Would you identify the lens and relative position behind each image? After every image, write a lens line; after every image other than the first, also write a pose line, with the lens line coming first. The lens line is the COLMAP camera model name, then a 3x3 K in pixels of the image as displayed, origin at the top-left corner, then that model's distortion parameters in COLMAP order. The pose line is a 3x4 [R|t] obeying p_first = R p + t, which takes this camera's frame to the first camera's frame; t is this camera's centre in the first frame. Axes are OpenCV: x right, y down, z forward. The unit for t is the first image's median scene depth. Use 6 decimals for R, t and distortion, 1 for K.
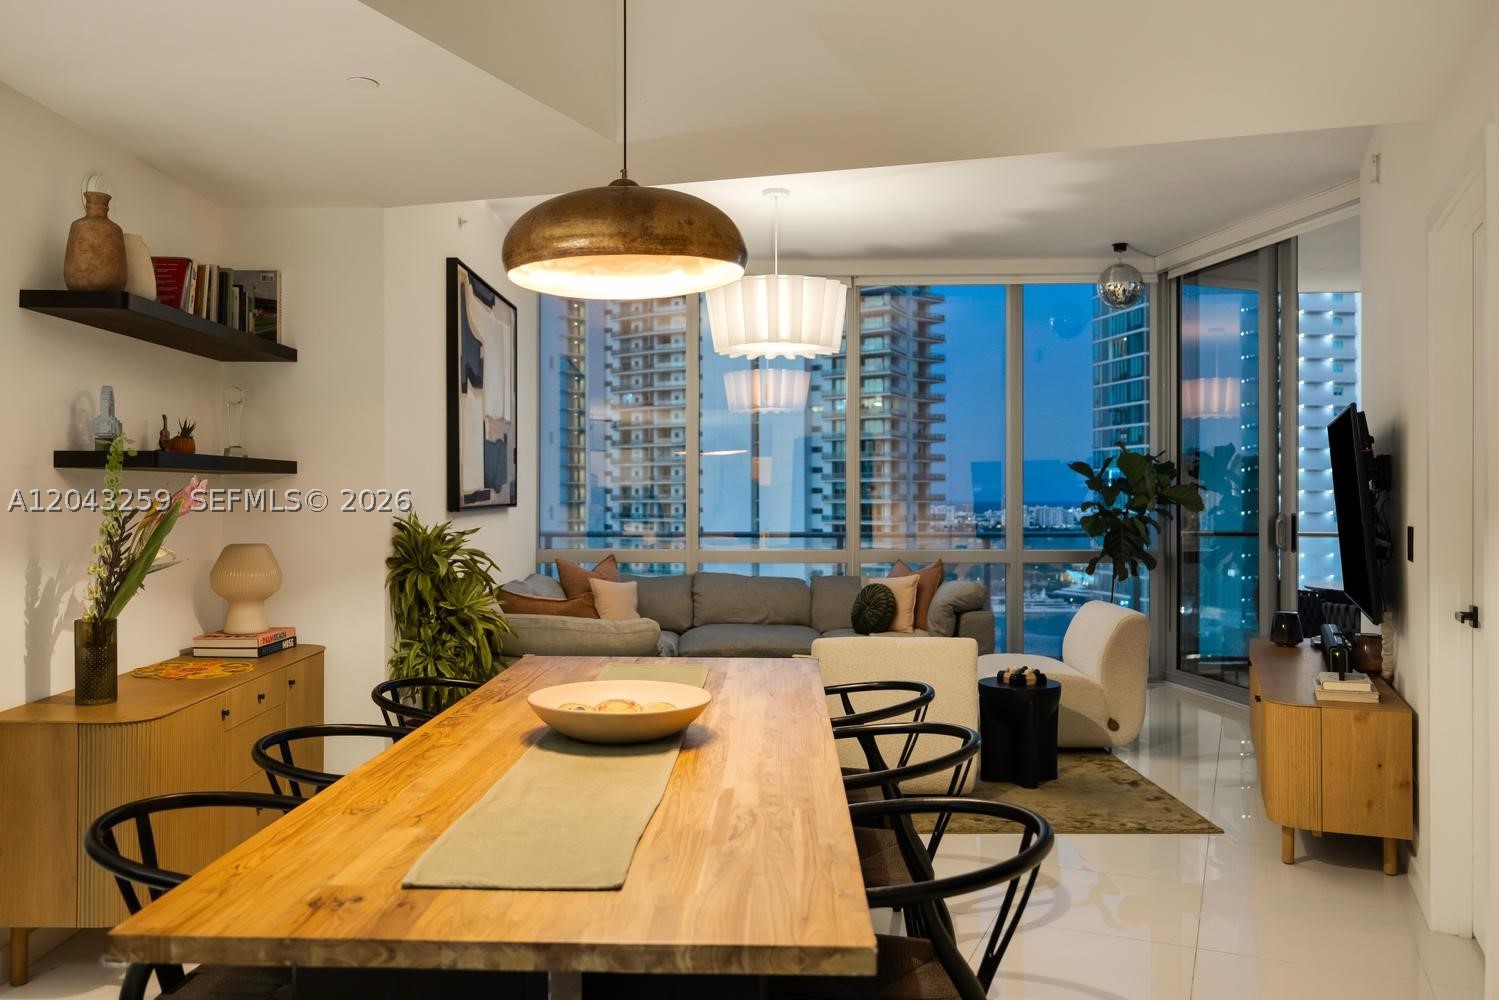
lens RADIAL K [[1151.9, 0, 743.6], [0, 1151.9, 502.3], [0, 0, 1]] dist [-0.003541, -0.006443]
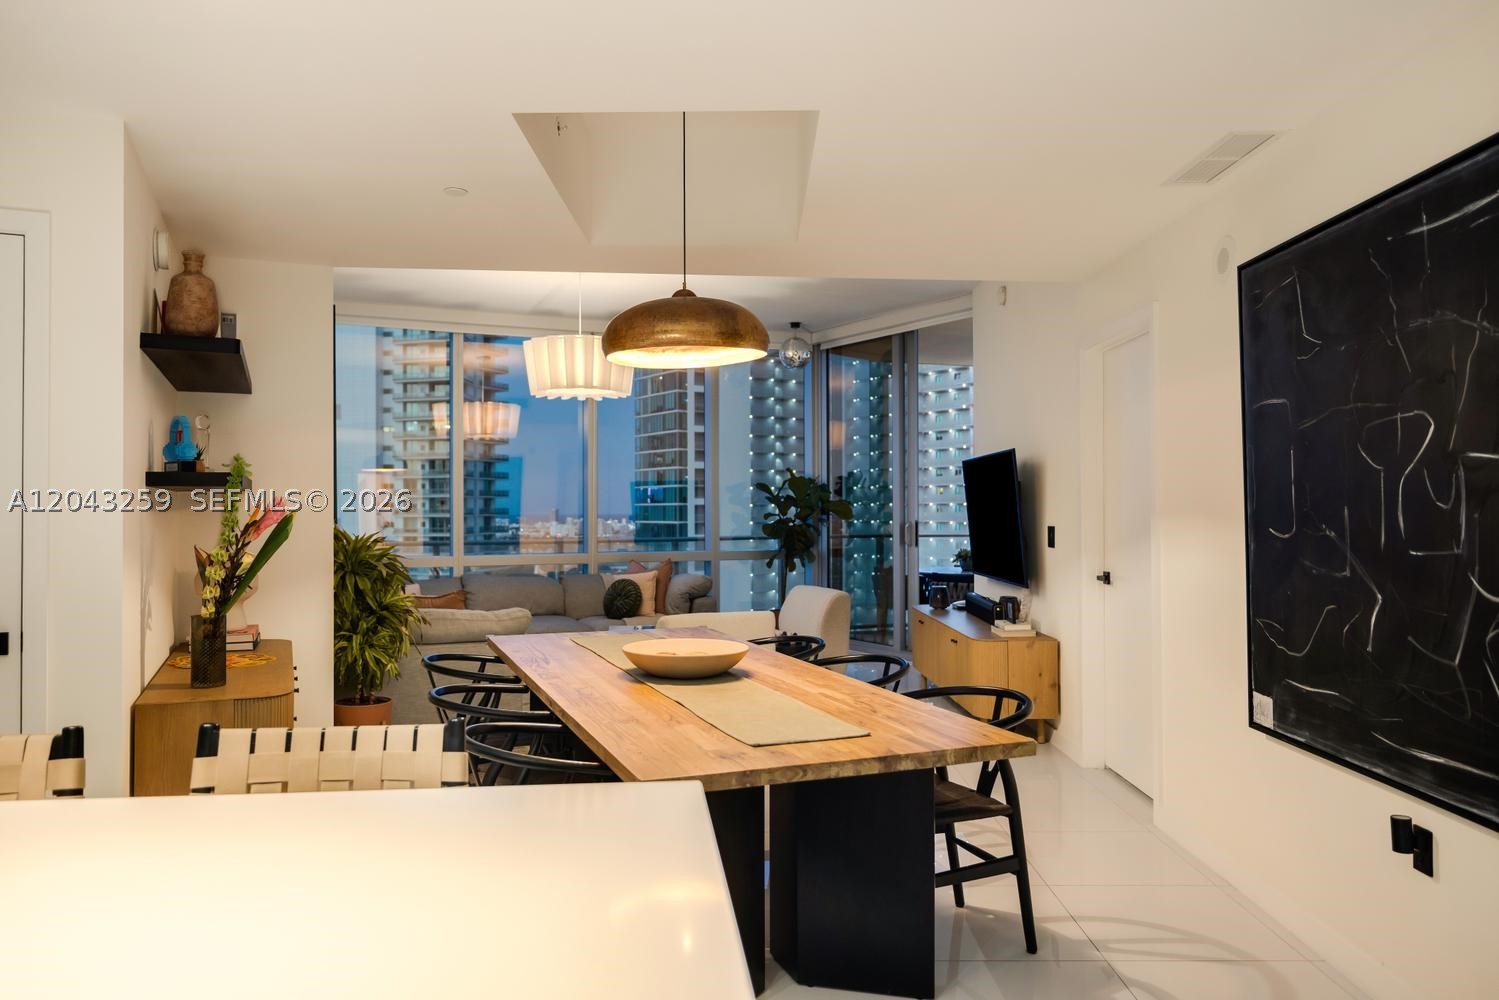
lens RADIAL K [[1022.6, 0, 745.2], [0, 1022.6, 499.5], [0, 0, 1]] dist [-0.010397, -0.000360]
pose [[0.916220, -0.000372, 0.400676, -0.206217], [0.006645, 0.999876, -0.014267, 0.000829], [-0.400621, 0.015734, 0.916109, -0.077069]]
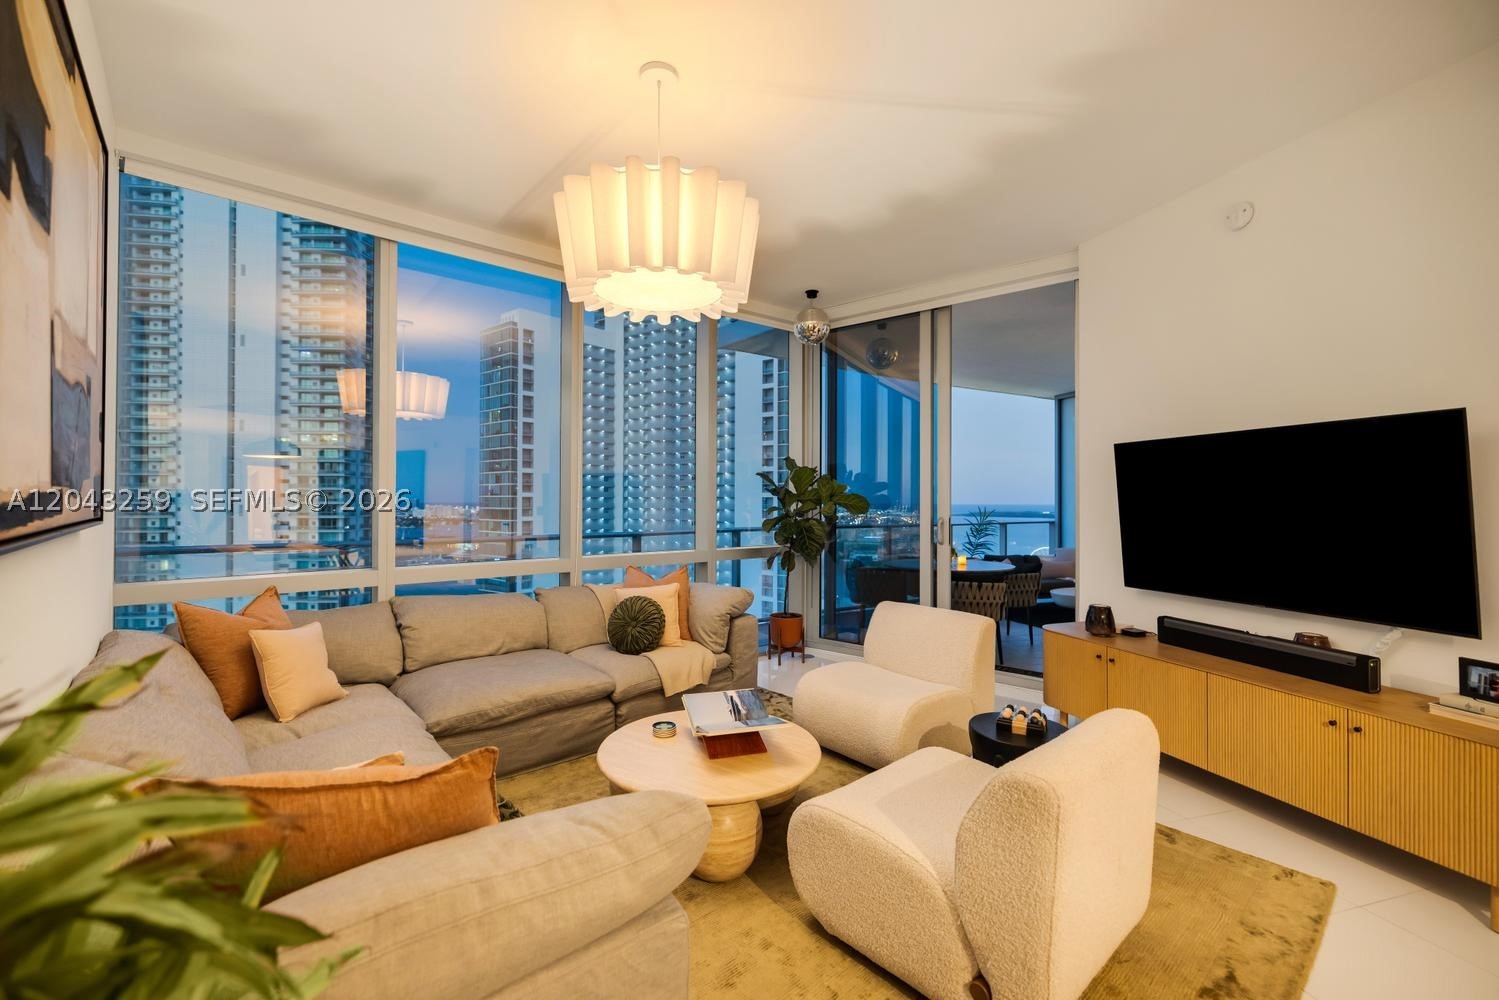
lens RADIAL K [[623.0, 0, 732.7], [0, 623.0, 494.3], [0, 0, 1]] dist [-0.003113, -0.000350]
pose [[0.765130, 0.008227, 0.643823, -0.147348], [0.001011, 0.999902, -0.013978, -0.004404], [-0.643874, 0.011346, 0.765047, 0.549581]]
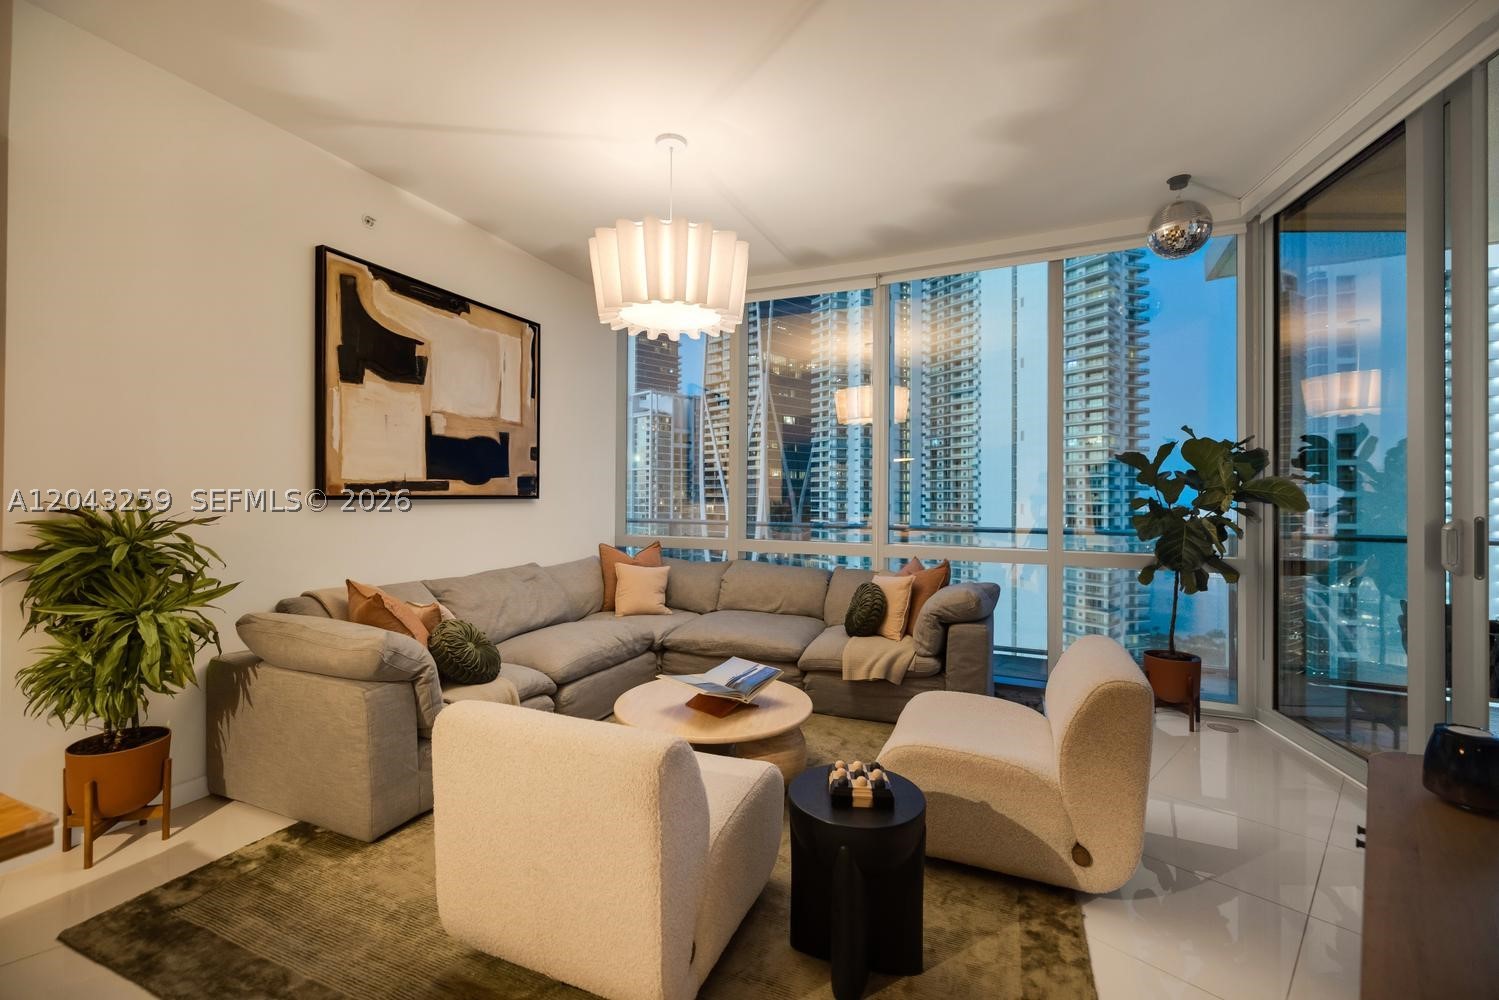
lens RADIAL K [[625.3, 0, 746.6], [0, 625.3, 495.4], [0, 0, 1]] dist [0.000235, -0.000430]
pose [[0.918251, 0.004846, -0.395969, 0.219878], [-0.009031, 0.999921, -0.008706, 0.003997], [0.395895, 0.011570, 0.918223, 0.472922]]
